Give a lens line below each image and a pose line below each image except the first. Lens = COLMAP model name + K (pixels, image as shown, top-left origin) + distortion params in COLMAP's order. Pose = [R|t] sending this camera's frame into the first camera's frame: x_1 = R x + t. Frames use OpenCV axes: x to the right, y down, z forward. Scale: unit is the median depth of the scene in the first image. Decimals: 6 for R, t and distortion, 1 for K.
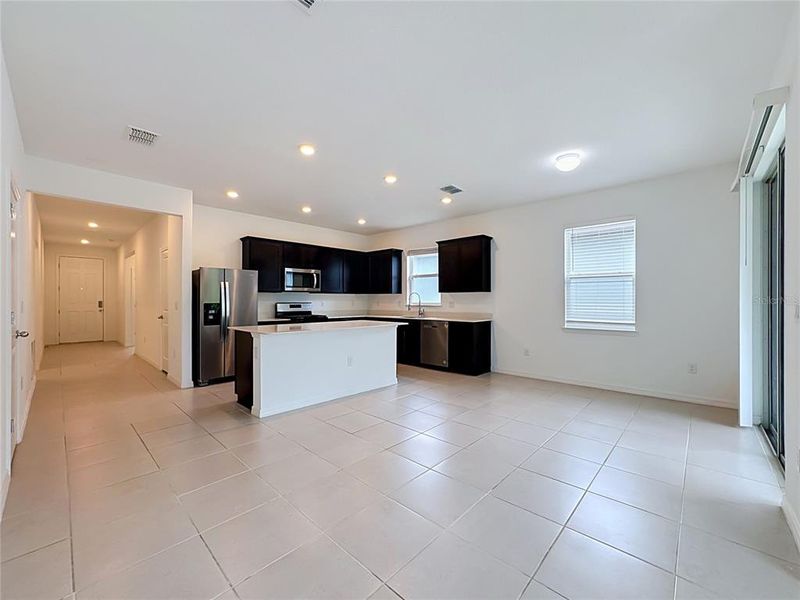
lens RADIAL K [[327.2, 0, 394.9], [0, 327.2, 300.0], [0, 0, 1]] dist [0.001731, 0.000396]
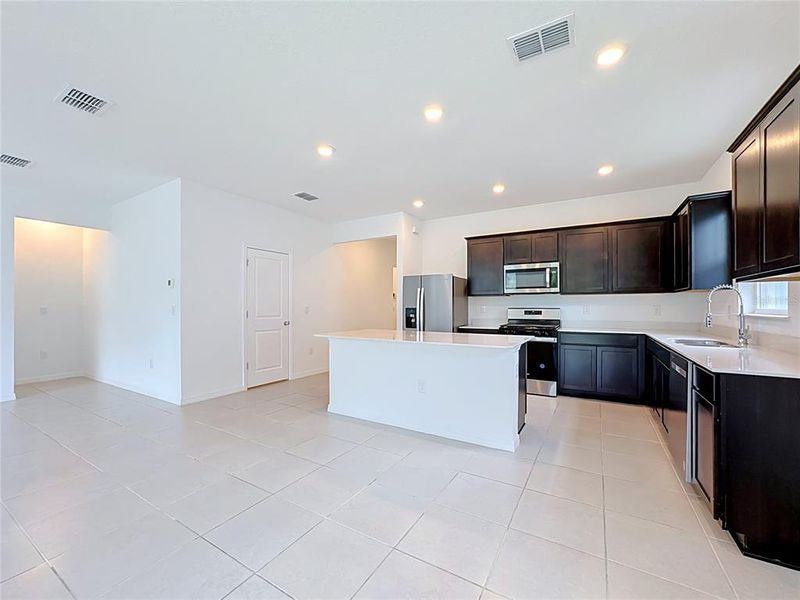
lens RADIAL K [[348.8, 0, 399.3], [0, 348.8, 300.4], [0, 0, 1]] dist [-0.000377, -0.000034]
pose [[0.224734, -0.016648, -0.974278, 0.469449], [0.004063, 0.999861, -0.016148, 0.002145], [0.974412, -0.000329, 0.224770, 0.572347]]
